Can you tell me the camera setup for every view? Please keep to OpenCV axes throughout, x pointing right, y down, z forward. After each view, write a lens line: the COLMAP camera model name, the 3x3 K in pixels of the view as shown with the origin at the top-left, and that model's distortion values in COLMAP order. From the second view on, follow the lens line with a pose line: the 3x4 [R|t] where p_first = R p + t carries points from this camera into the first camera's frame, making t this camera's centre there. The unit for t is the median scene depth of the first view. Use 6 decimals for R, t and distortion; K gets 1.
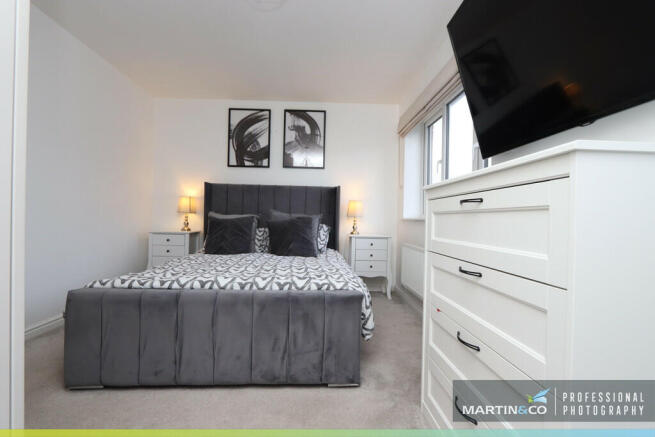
lens RADIAL K [[304.5, 0, 329.3], [0, 304.5, 218.3], [0, 0, 1]] dist [-0.009125, -0.000829]
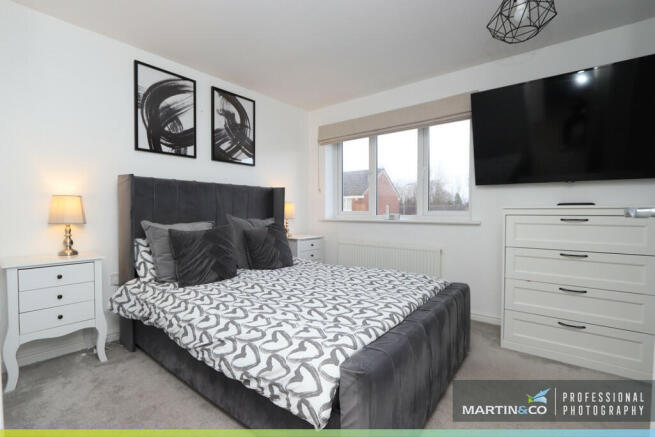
lens RADIAL K [[304.5, 0, 329.1], [0, 304.5, 216.5], [0, 0, 1]] dist [-0.009125, -0.000829]
pose [[0.644433, -0.034558, 0.763880, -0.566536], [0.010760, 0.999289, 0.036130, -0.045039], [-0.764585, -0.015064, 0.644346, 0.255348]]
